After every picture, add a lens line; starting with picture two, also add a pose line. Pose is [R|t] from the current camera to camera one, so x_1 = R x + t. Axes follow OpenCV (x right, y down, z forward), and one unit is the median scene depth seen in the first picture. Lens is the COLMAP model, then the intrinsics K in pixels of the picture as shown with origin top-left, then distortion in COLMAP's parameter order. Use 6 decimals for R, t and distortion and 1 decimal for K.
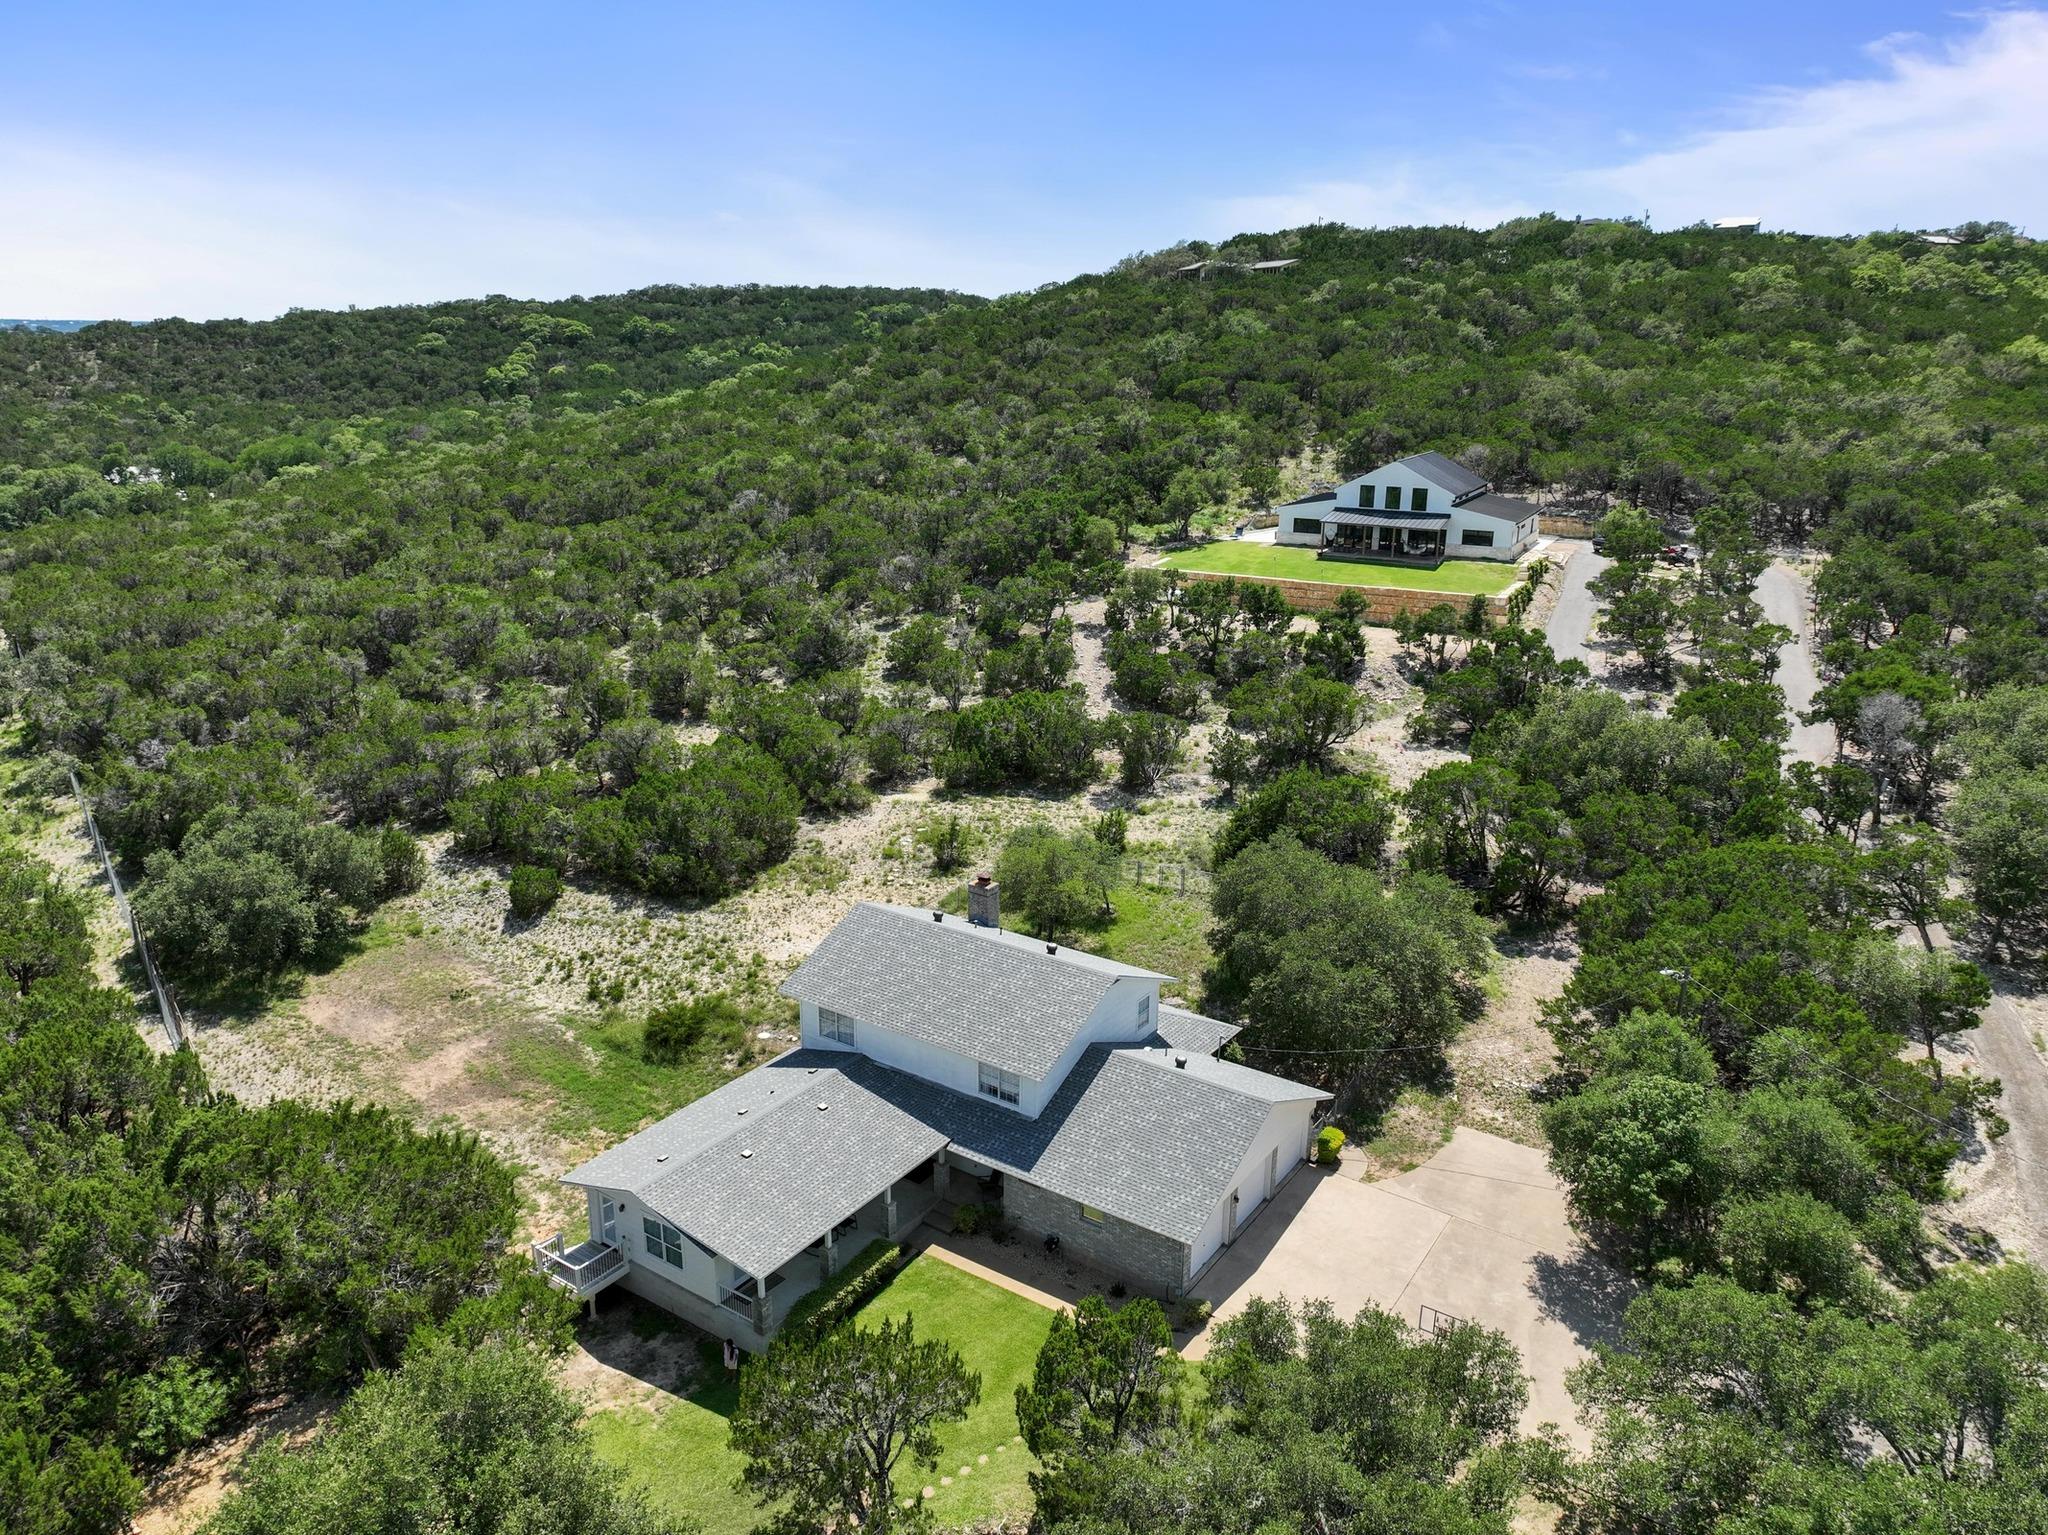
lens RADIAL K [[1434.1, 0, 1024.0], [0, 1434.1, 767.5], [0, 0, 1]] dist [0.006315, 0.001895]
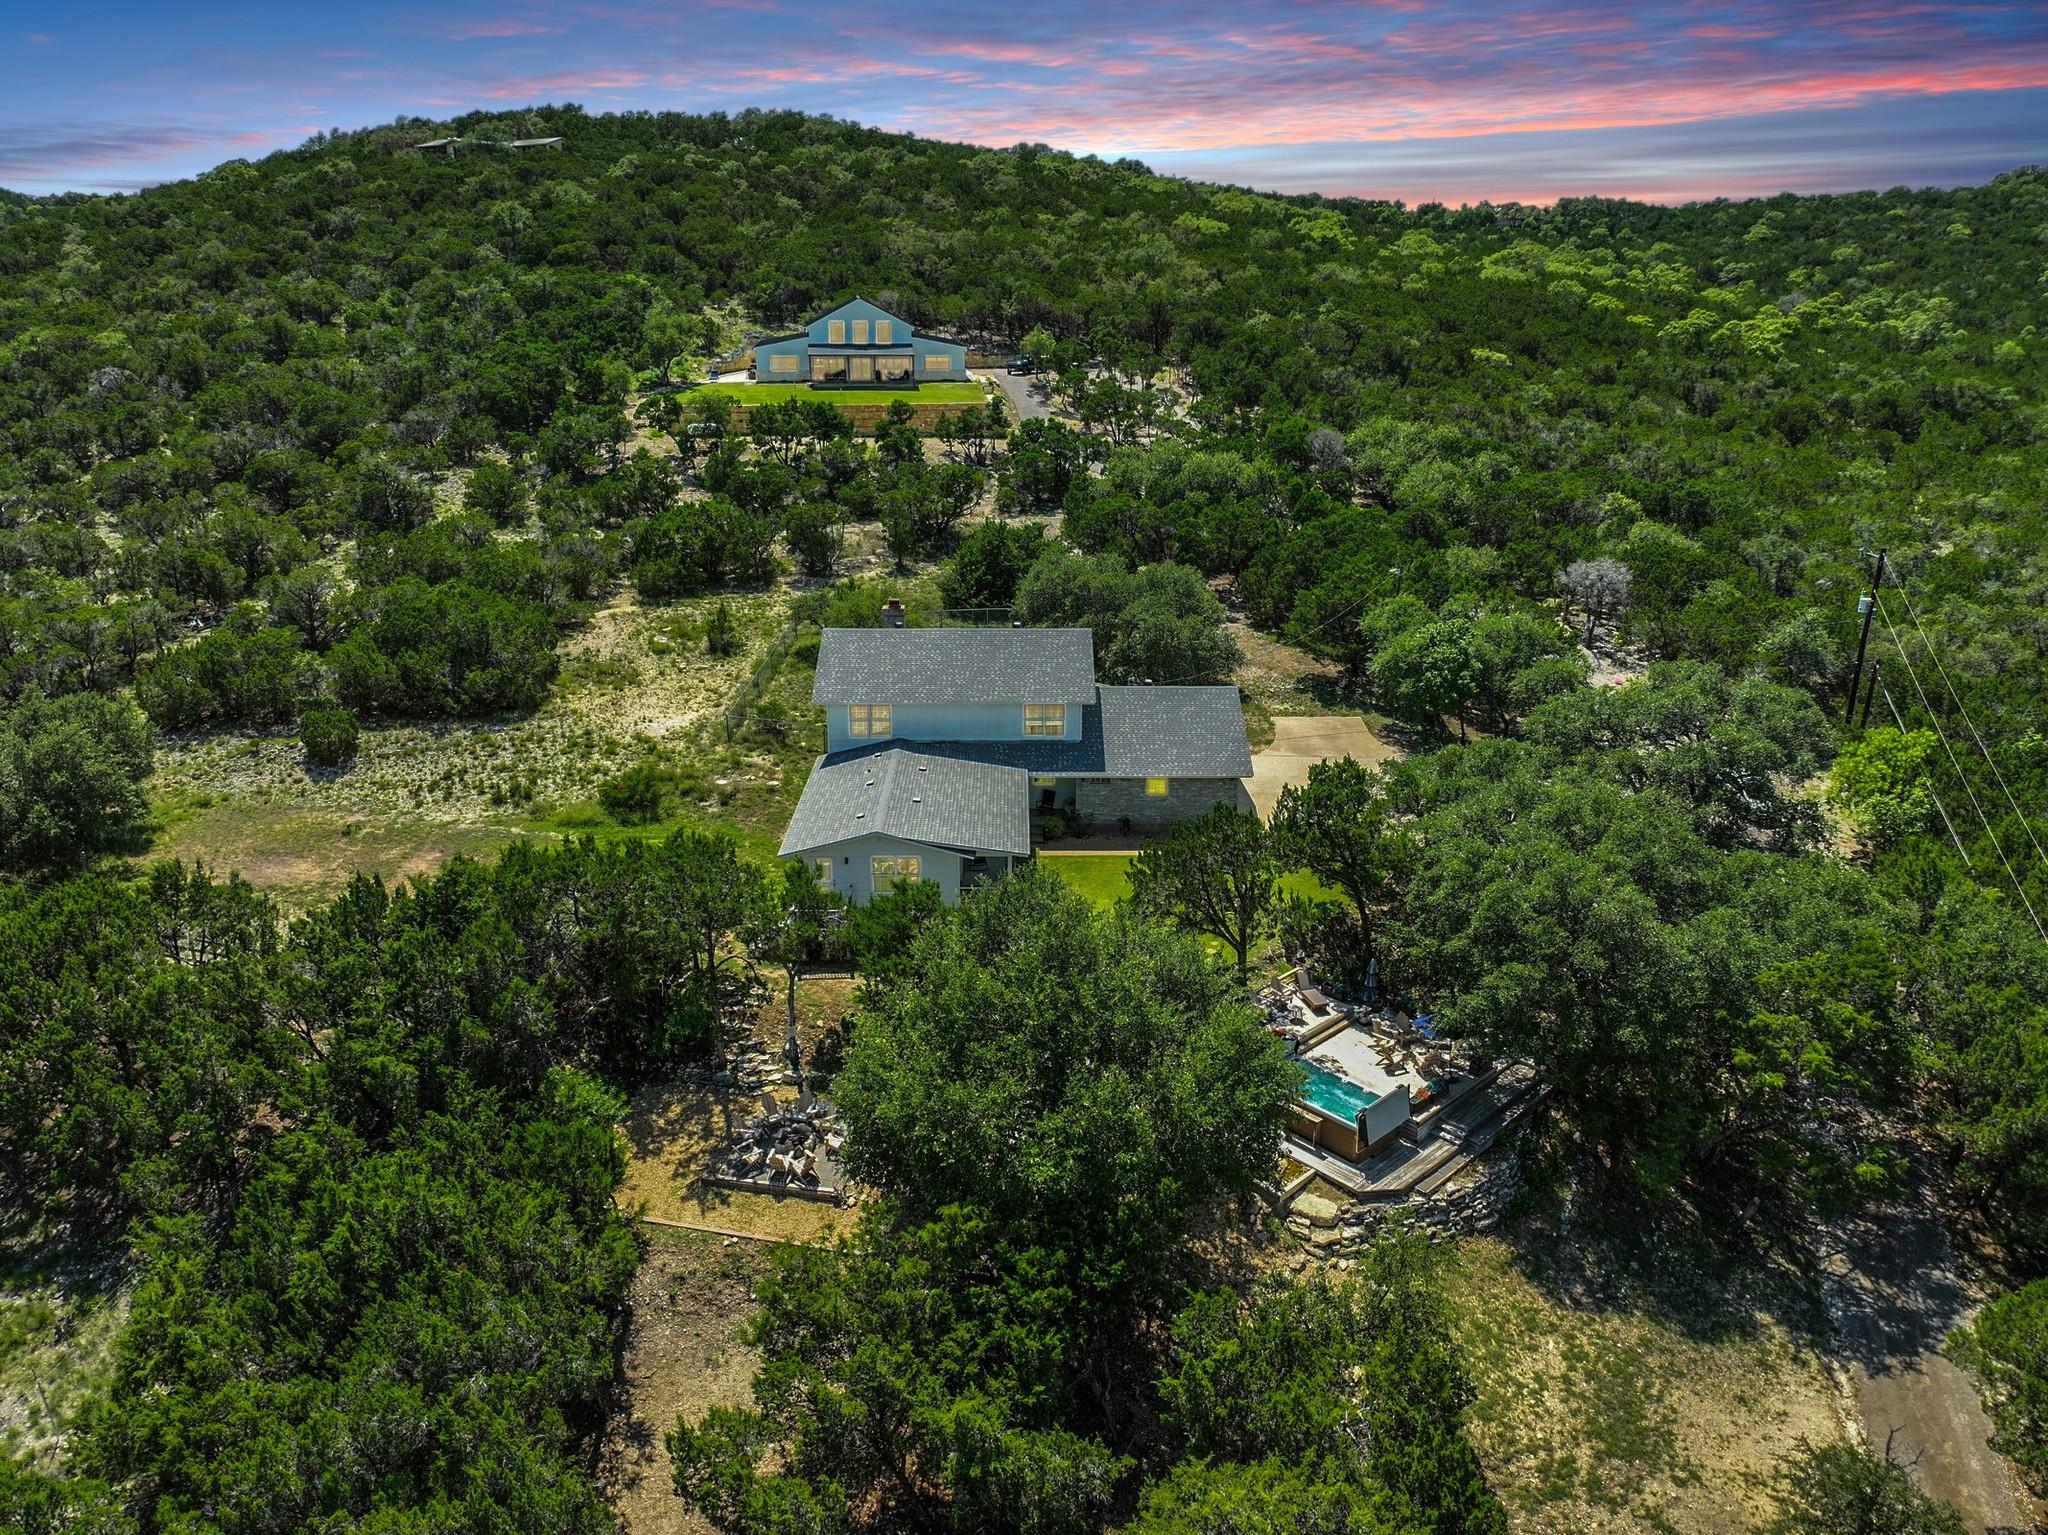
lens RADIAL K [[1434.1, 0, 1024.0], [0, 1434.1, 767.5], [0, 0, 1]] dist [0.006315, 0.001895]
pose [[0.822866, -0.195089, 0.533697, -0.340276], [0.168966, 0.980739, 0.097986, 0.065597], [-0.542534, 0.009548, 0.839980, -0.015947]]
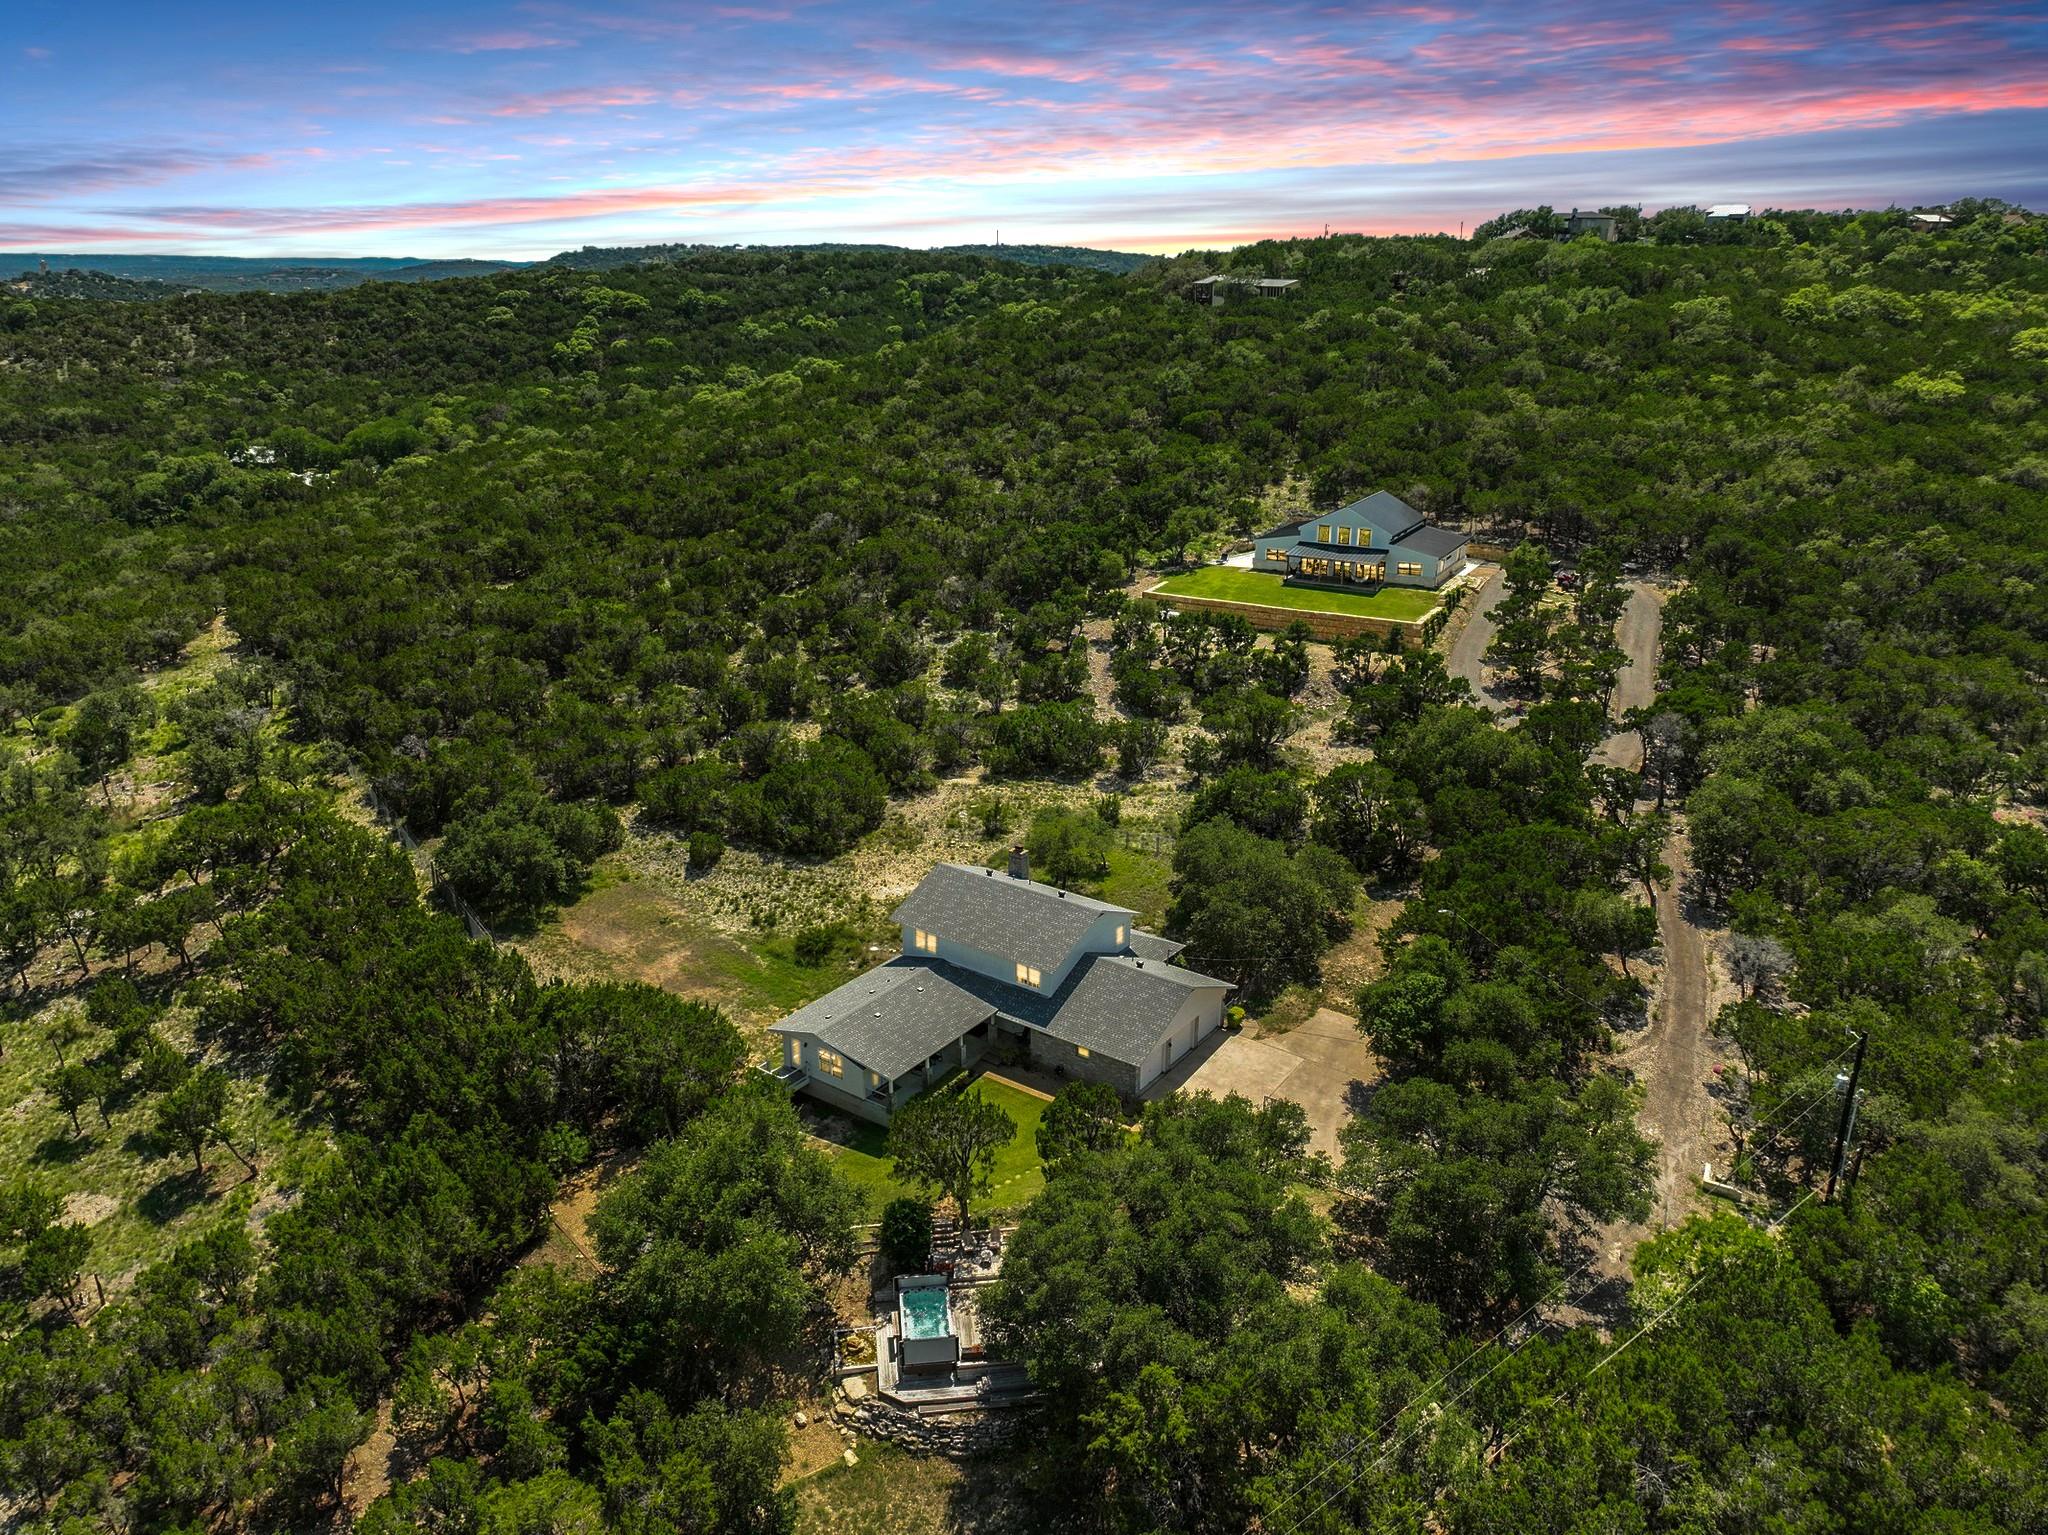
lens RADIAL K [[1434.1, 0, 1024.0], [0, 1434.1, 767.5], [0, 0, 1]] dist [0.006315, 0.001895]
pose [[0.999722, 0.004568, -0.023125, 0.007186], [-0.003550, 0.999031, 0.043866, -0.043390], [0.023303, -0.043771, 0.998770, -0.303722]]
